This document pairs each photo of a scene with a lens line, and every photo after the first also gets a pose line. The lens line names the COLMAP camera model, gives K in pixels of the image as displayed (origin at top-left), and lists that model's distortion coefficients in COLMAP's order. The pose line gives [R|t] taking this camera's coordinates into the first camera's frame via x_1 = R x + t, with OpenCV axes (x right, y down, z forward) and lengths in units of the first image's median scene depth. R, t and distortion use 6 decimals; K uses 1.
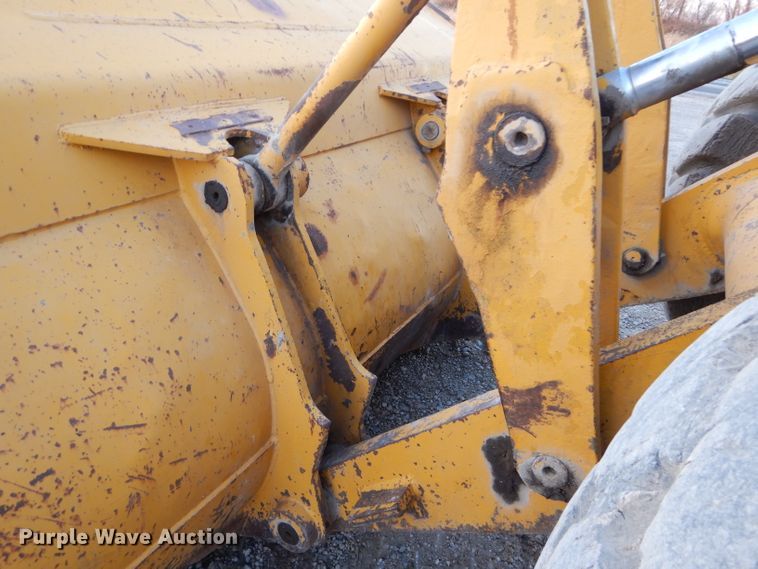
lens RADIAL K [[542.5, 0, 376.7], [0, 542.5, 287.6], [0, 0, 1]] dist [0.019438, -0.013079]
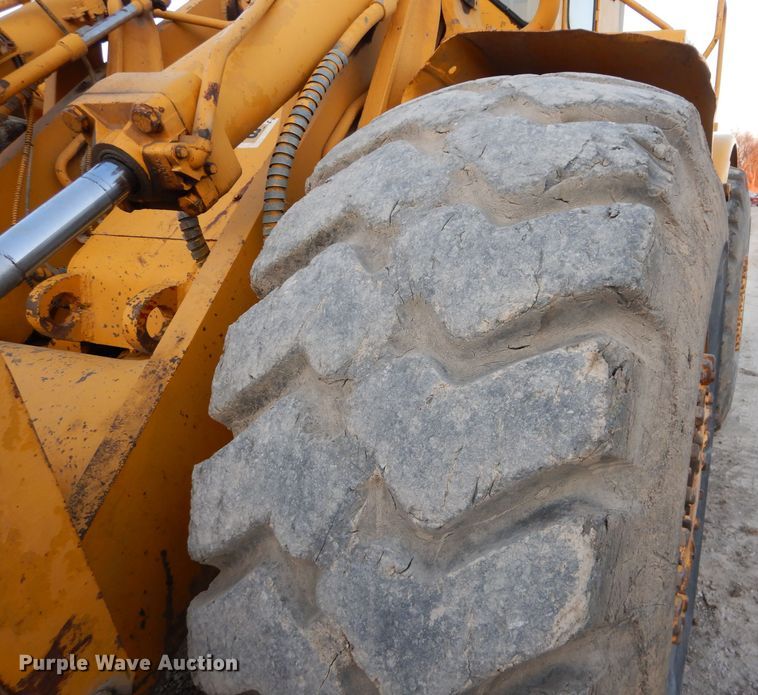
lens RADIAL K [[661.4, 0, 462.2], [0, 661.4, 345.9], [0, 0, 1]] dist [0.012851, 0.002691]
pose [[-0.108145, -0.306758, 0.945624, -0.485659], [0.426549, 0.844878, 0.322858, -0.218457], [-0.897976, 0.438270, 0.039478, 0.119198]]
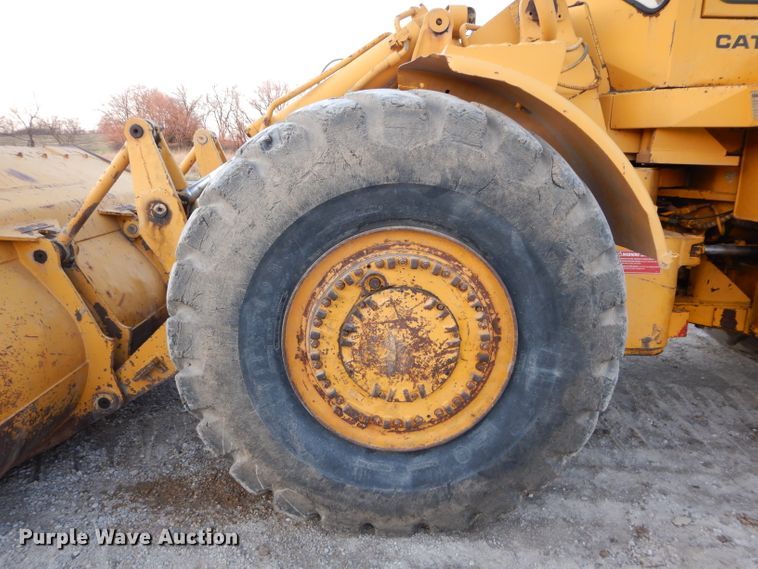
lens RADIAL K [[542.5, 0, 375.1], [0, 542.5, 284.5], [0, 0, 1]] dist [0.019438, -0.013079]
pose [[0.856595, -0.194135, 0.478075, -0.205206], [0.293959, 0.945070, -0.142934, 0.704883], [-0.424066, 0.262971, 0.866611, -1.614851]]
